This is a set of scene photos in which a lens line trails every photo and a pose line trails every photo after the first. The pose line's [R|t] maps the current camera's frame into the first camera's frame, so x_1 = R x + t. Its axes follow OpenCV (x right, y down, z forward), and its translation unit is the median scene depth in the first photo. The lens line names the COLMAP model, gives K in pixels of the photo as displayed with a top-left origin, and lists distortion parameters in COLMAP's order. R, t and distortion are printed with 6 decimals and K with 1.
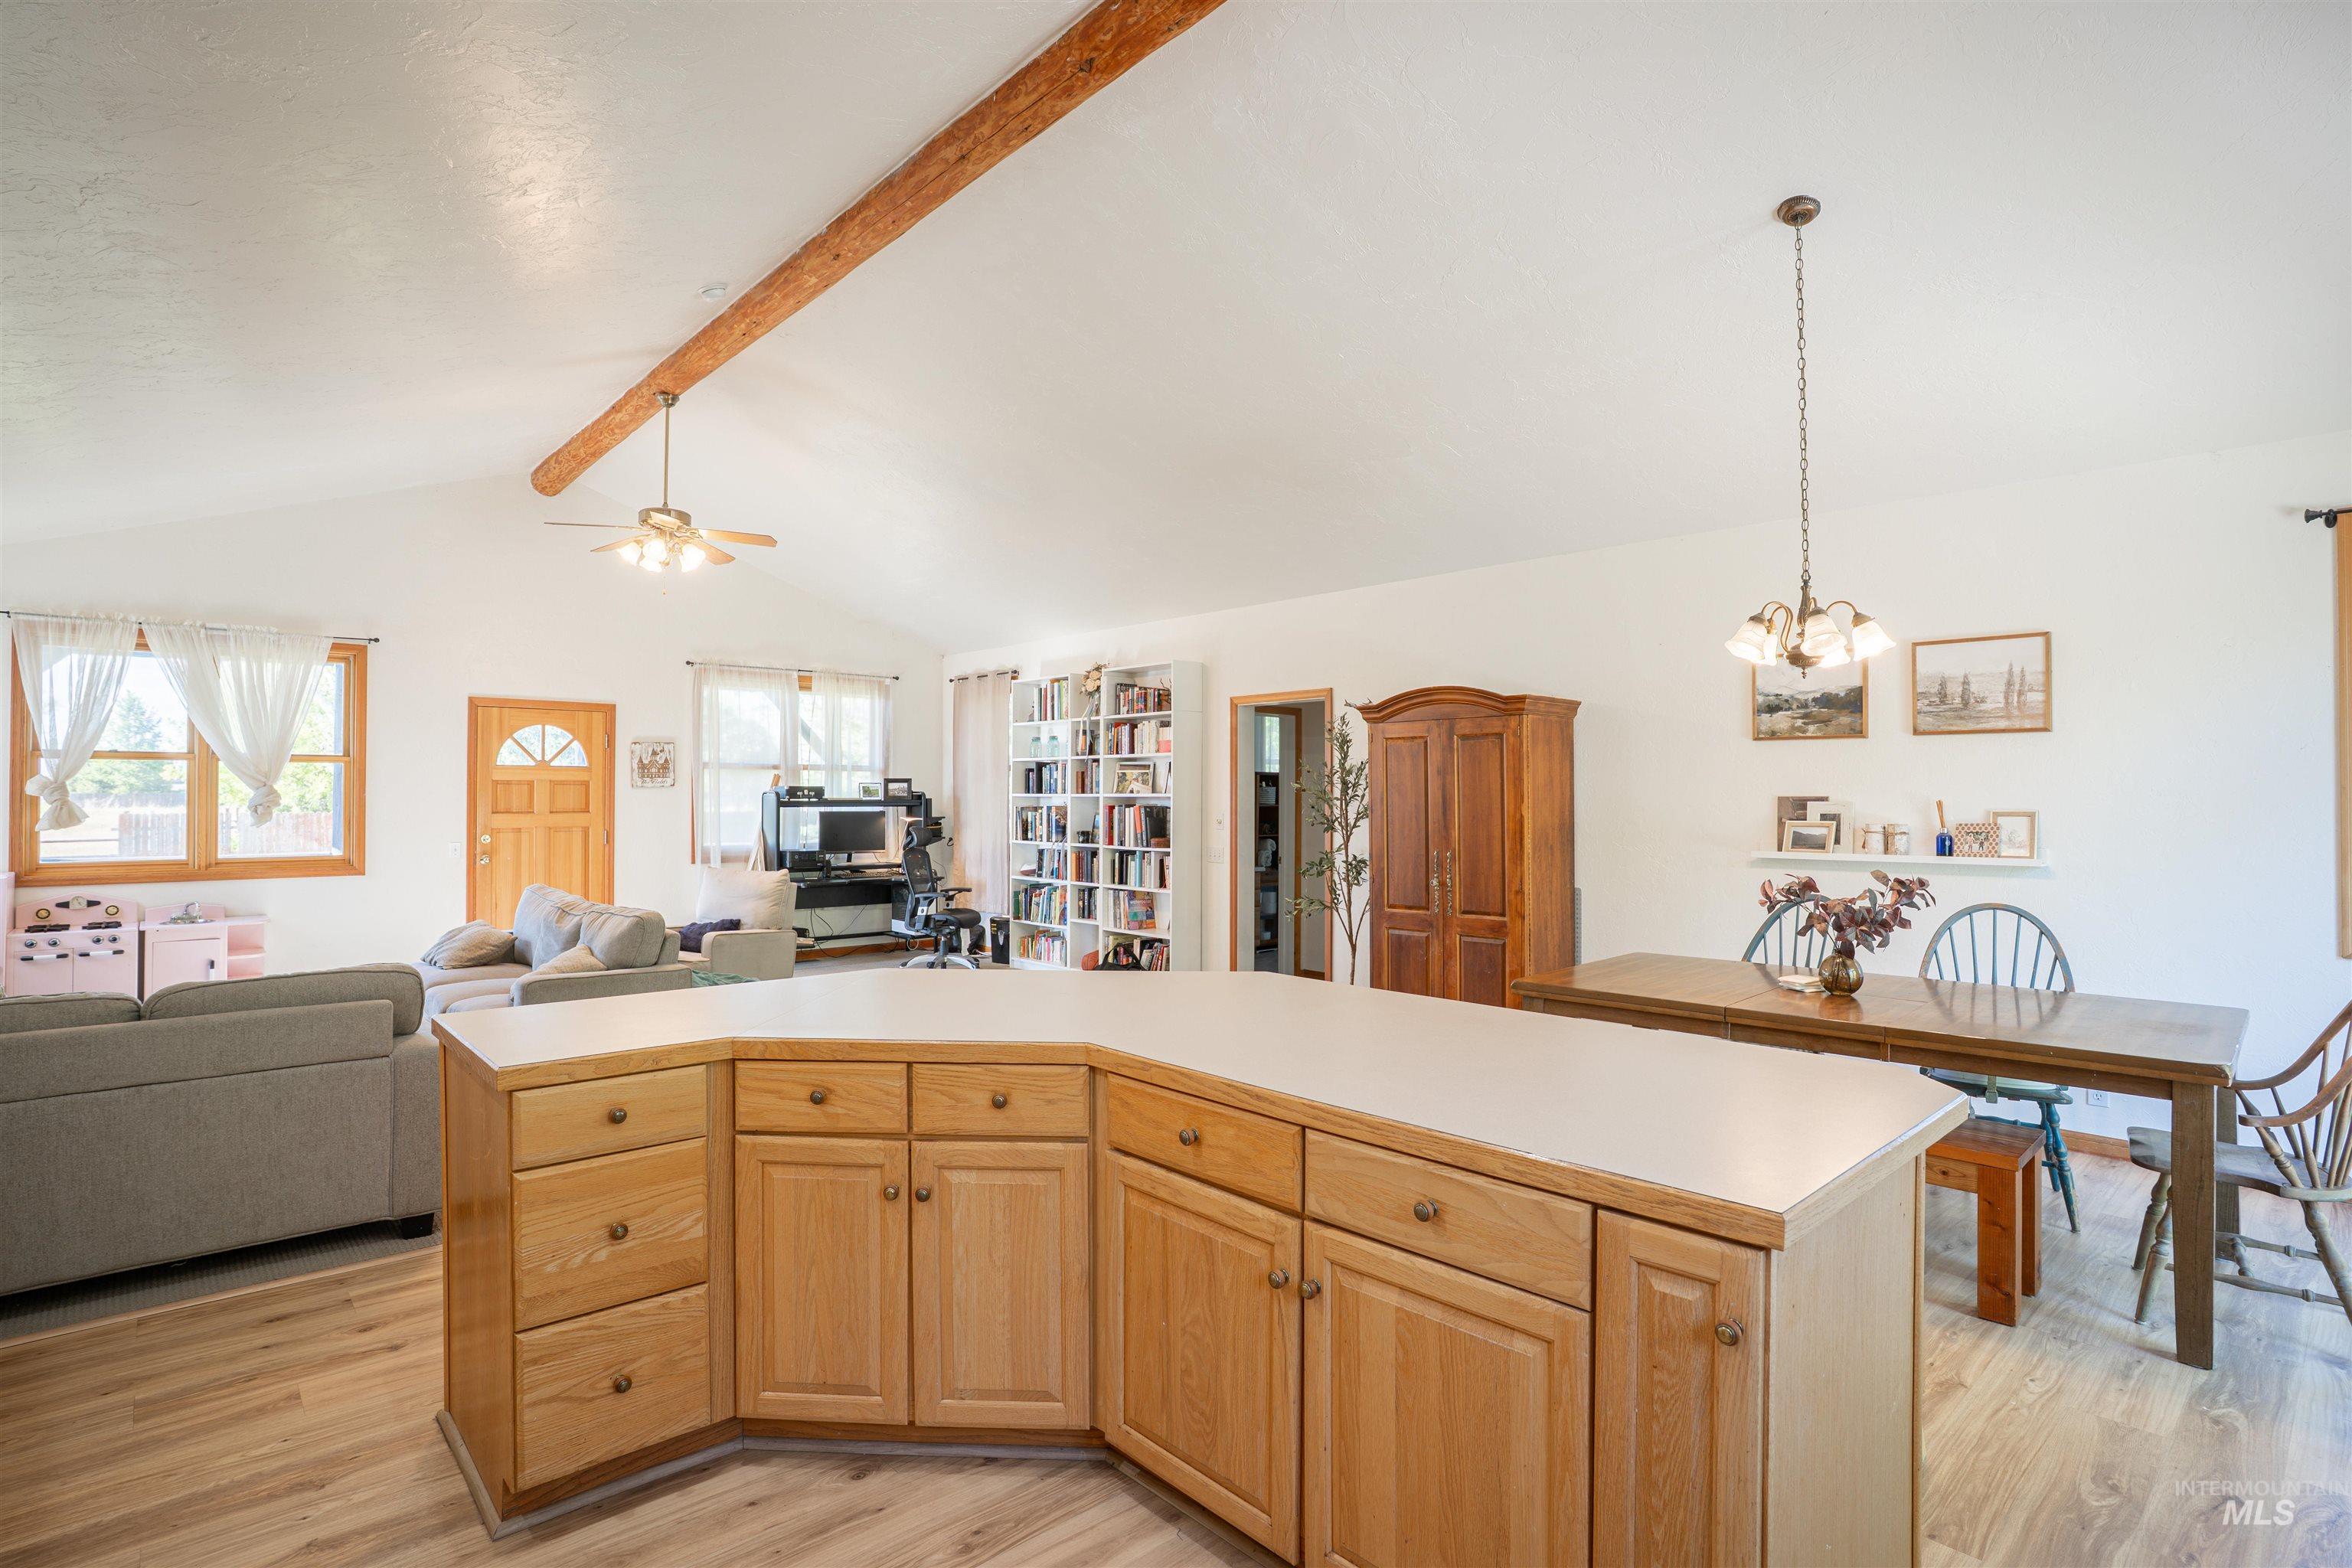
lens RADIAL K [[1170.2, 0, 1176.0], [0, 1170.2, 784.0], [0, 0, 1]] dist [-0.079497, 0.036744]
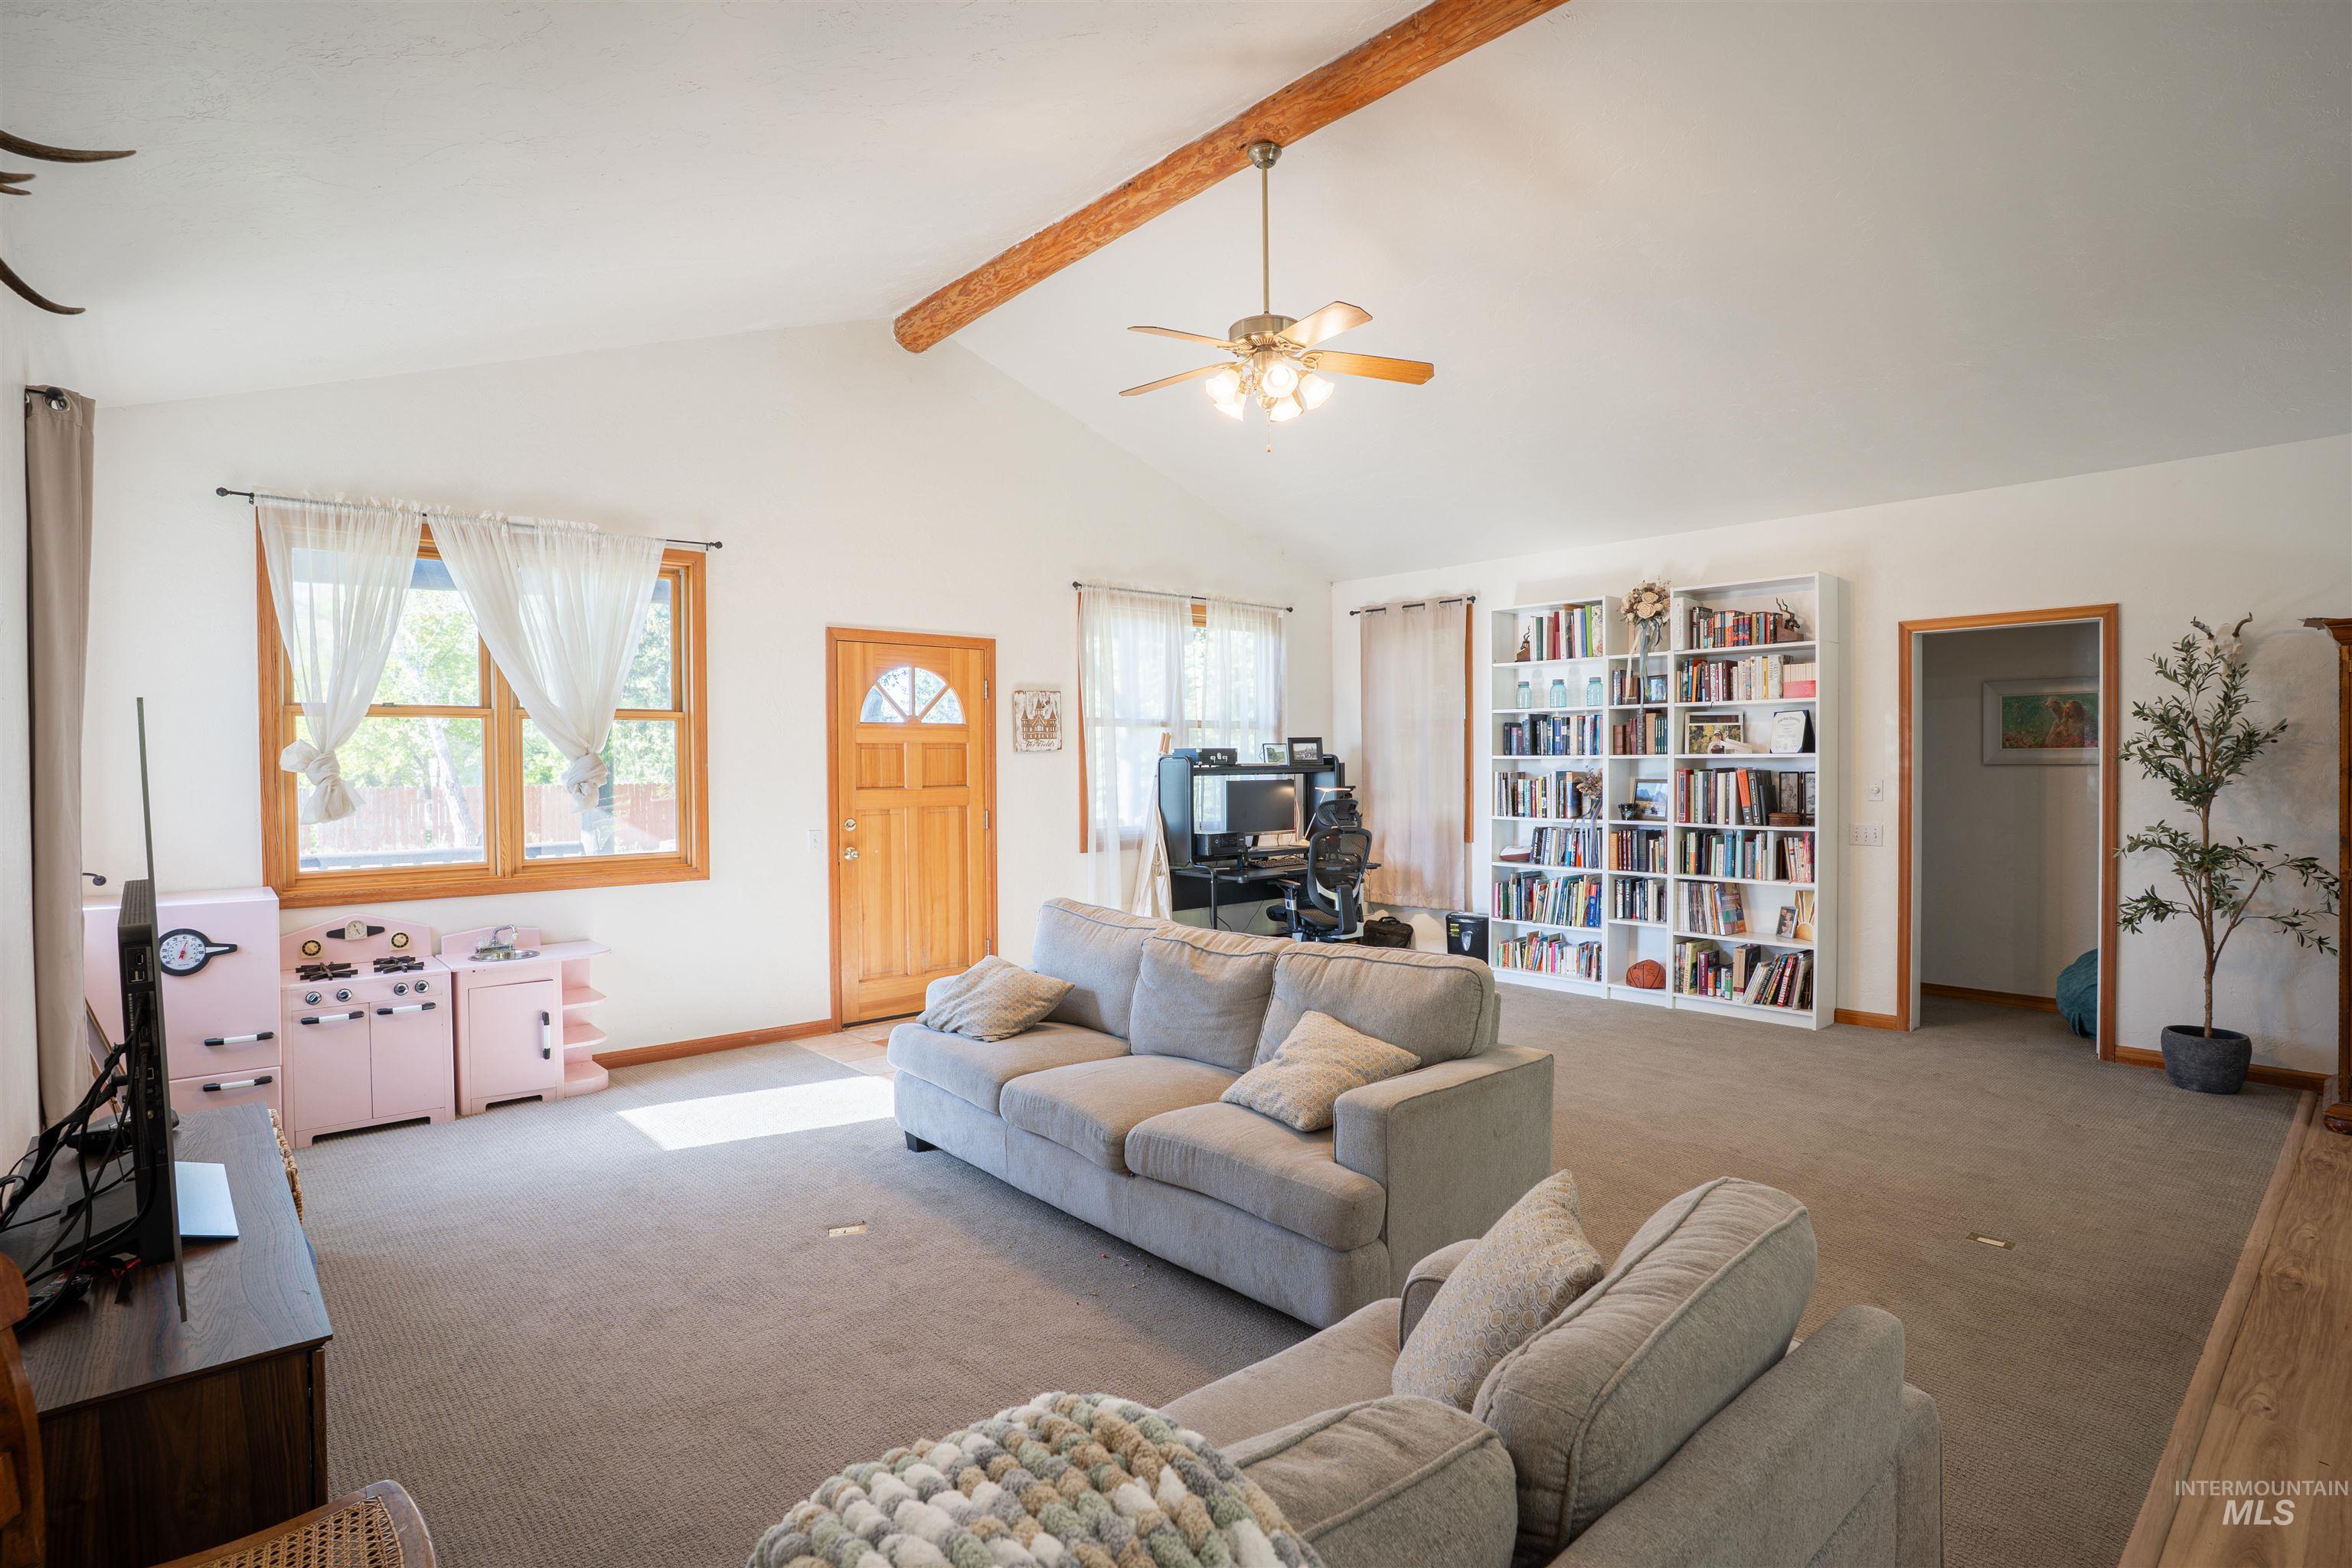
lens RADIAL K [[1170.2, 0, 1176.0], [0, 1170.2, 784.0], [0, 0, 1]] dist [-0.079497, 0.036744]
pose [[0.999924, -0.009059, -0.008391, -0.392686], [0.009324, 0.999441, 0.032117, 0.000550], [0.008096, -0.032192, 0.999449, 0.266386]]
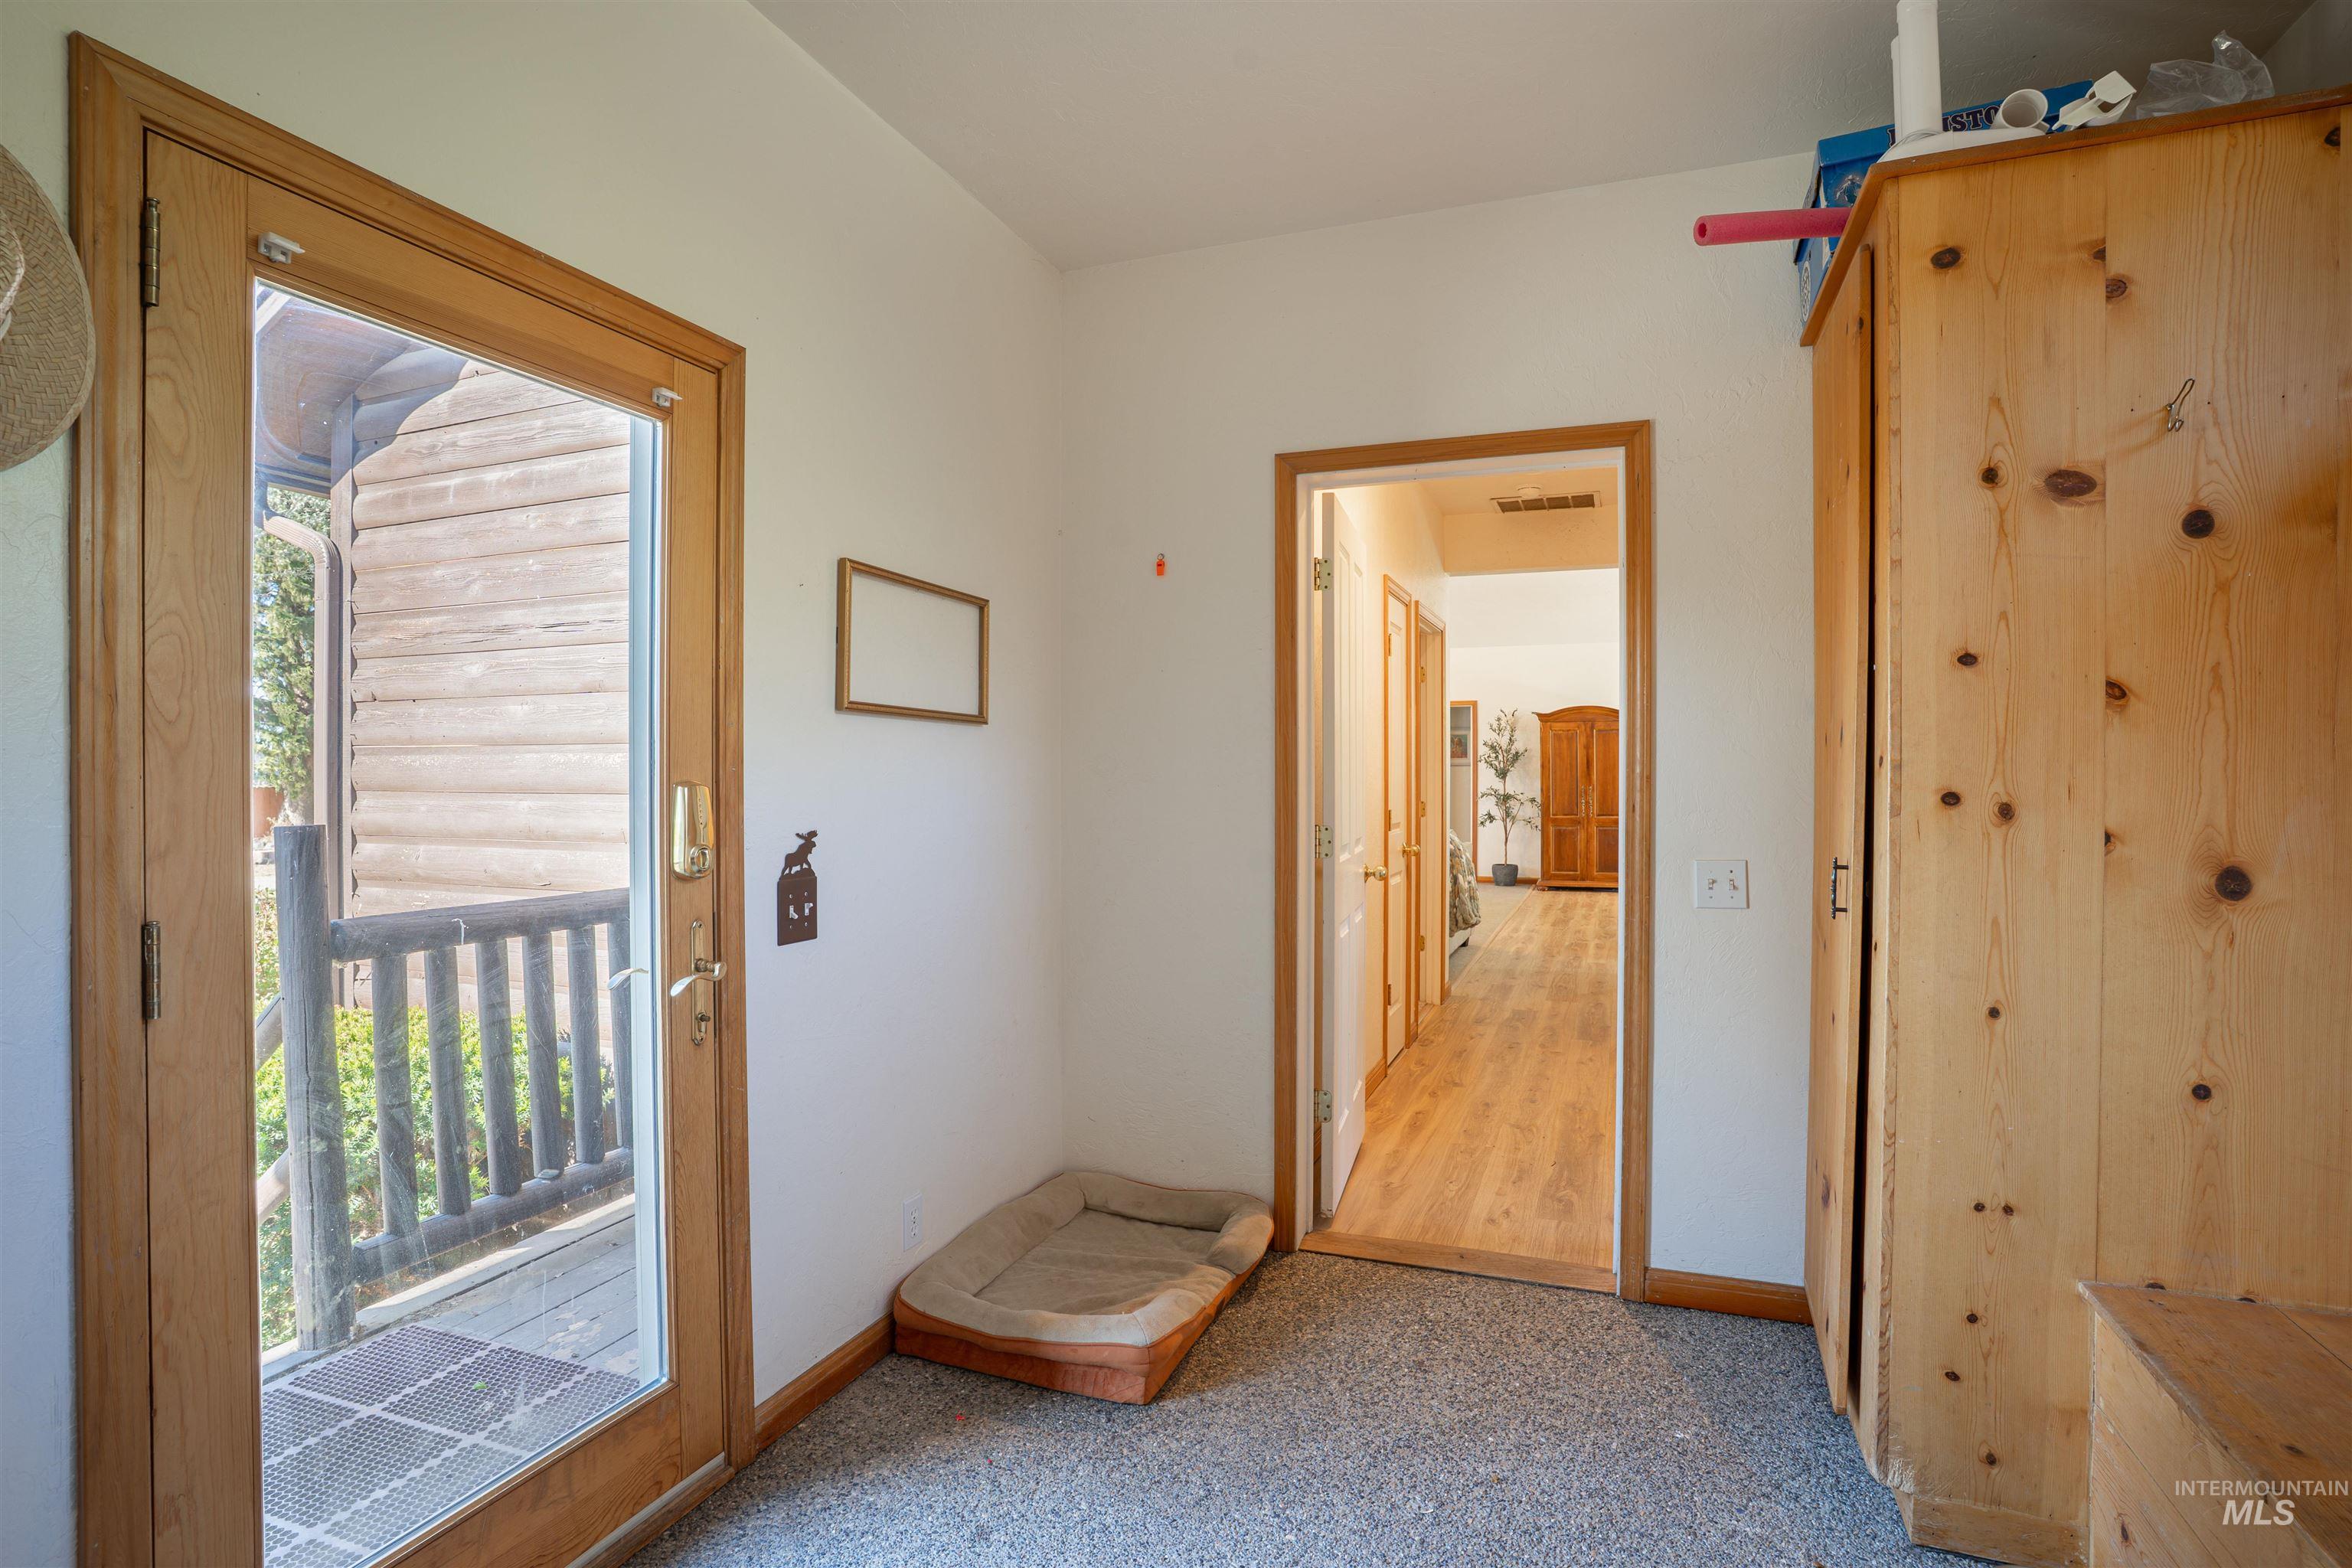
lens RADIAL K [[1170.2, 0, 1176.0], [0, 1170.2, 784.0], [0, 0, 1]] dist [-0.079497, 0.036744]
pose [[0.887887, -0.010074, 0.459951, -0.996931], [-0.002271, 0.999652, 0.026278, 0.000529], [-0.460056, -0.024377, 0.887555, -0.356628]]
